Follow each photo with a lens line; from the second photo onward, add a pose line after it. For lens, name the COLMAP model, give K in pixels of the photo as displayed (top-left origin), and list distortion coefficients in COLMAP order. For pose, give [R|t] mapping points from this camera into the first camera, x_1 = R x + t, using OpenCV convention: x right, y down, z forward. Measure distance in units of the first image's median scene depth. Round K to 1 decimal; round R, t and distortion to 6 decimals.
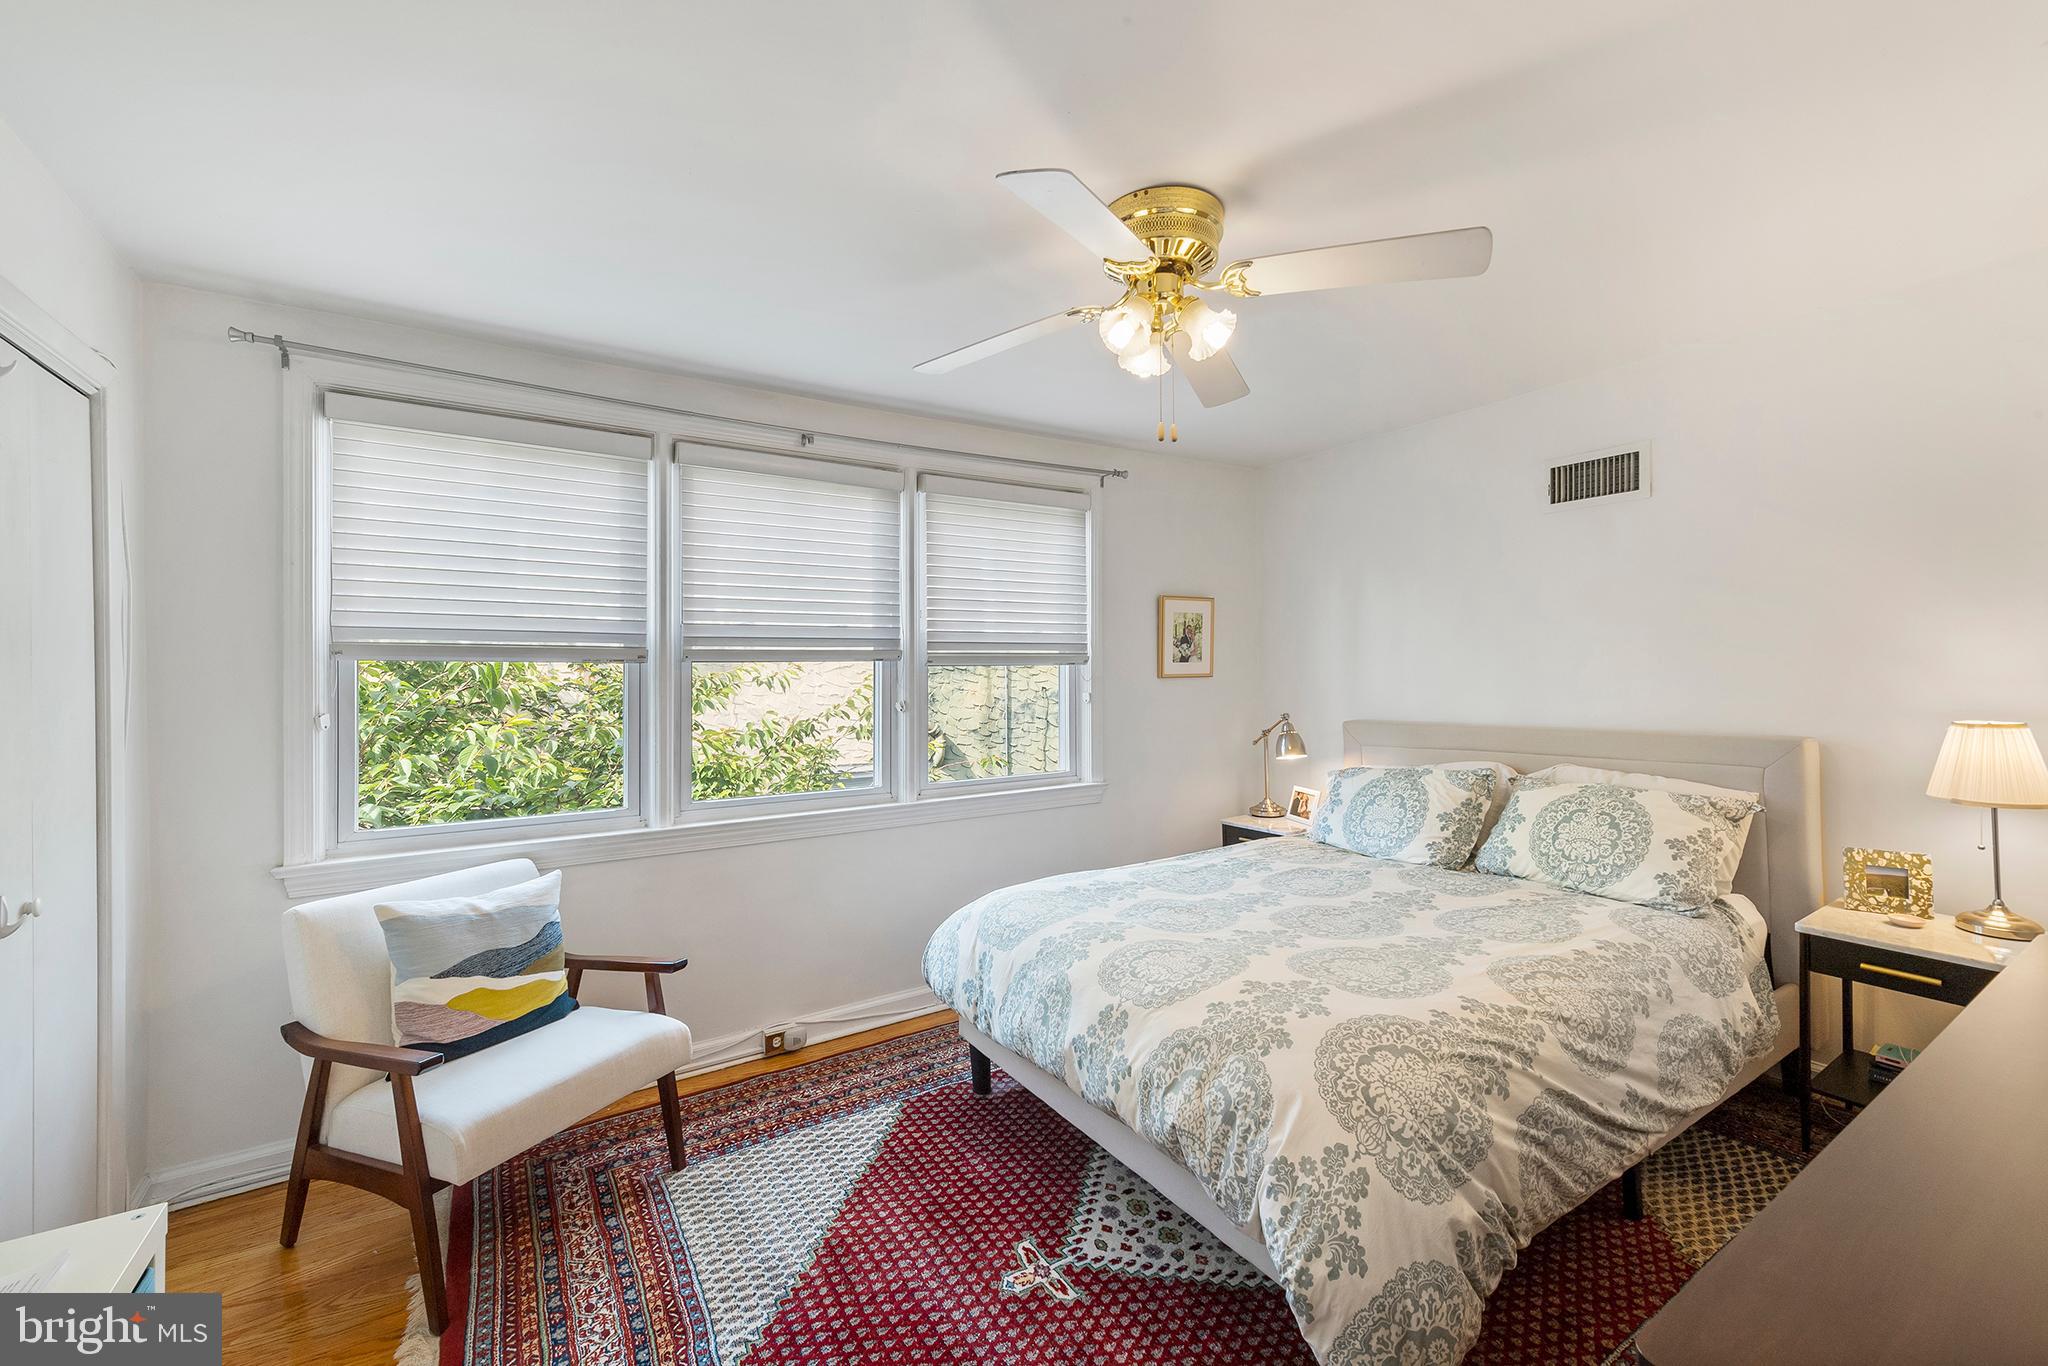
lens RADIAL K [[832.3, 0, 1024.0], [0, 832.3, 683.0], [0, 0, 1]] dist [0.011621, -0.000427]
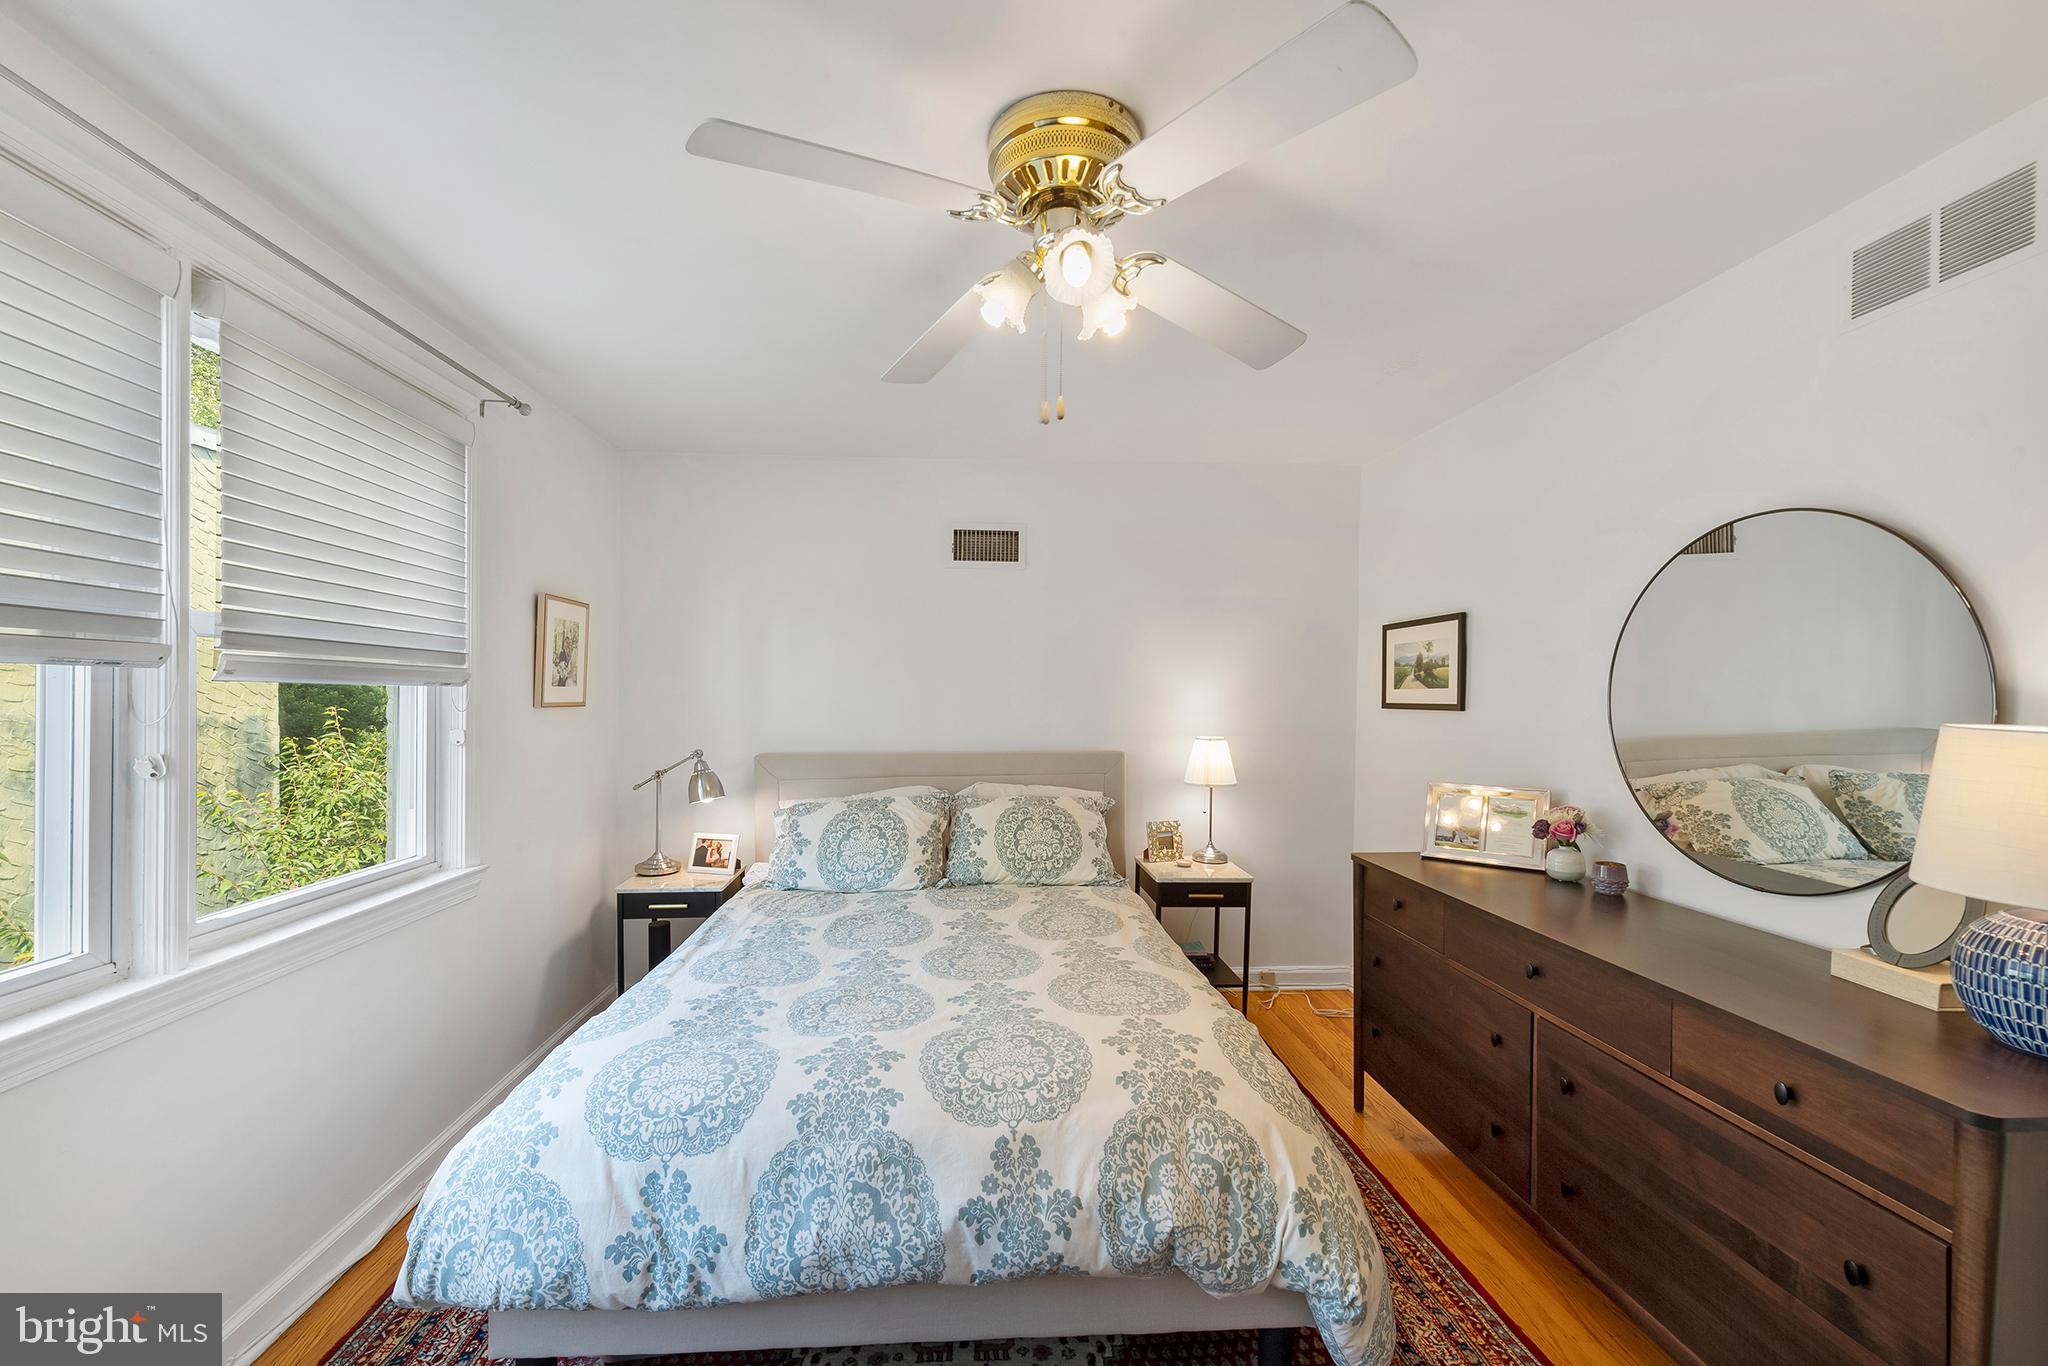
lens RADIAL K [[813.8, 0, 1019.4], [0, 813.8, 724.3], [0, 0, 1]] dist [0.013765, -0.000075]
pose [[0.483249, -0.012957, 0.875387, -0.429150], [-0.000233, 0.999889, 0.014929, -0.003716], [-0.875483, -0.007418, 0.483192, 0.498686]]
